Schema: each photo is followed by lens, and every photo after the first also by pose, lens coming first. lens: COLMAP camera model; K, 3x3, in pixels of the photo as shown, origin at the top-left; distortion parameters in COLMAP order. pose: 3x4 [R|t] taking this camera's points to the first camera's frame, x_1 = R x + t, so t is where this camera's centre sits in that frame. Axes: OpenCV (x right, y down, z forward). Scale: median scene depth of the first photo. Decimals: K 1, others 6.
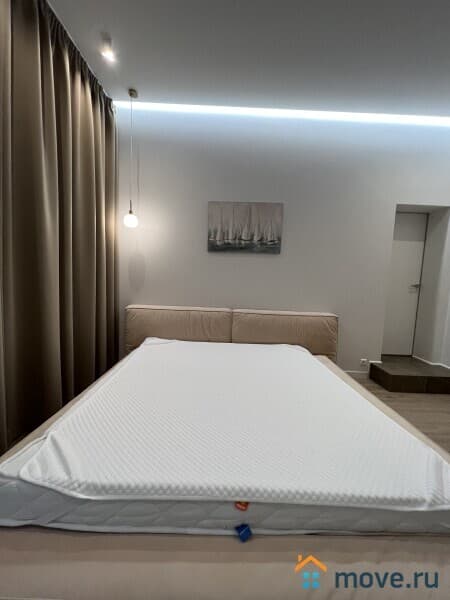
lens RADIAL K [[240.1, 0, 225.0], [0, 240.1, 300.0], [0, 0, 1]] dist [-0.002319, 0.000028]
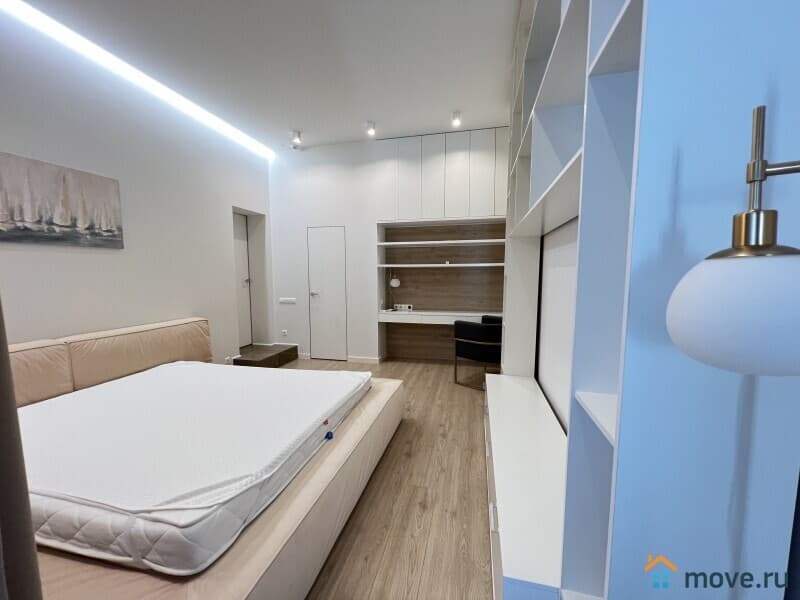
lens RADIAL K [[320.1, 0, 400.0], [0, 320.1, 300.0], [0, 0, 1]] dist [-0.002319, 0.000028]
pose [[0.240612, -0.121936, 0.962932, -0.526701], [0.102957, 0.989687, 0.099598, -0.050803], [-0.965145, 0.075177, 0.250685, -0.042087]]
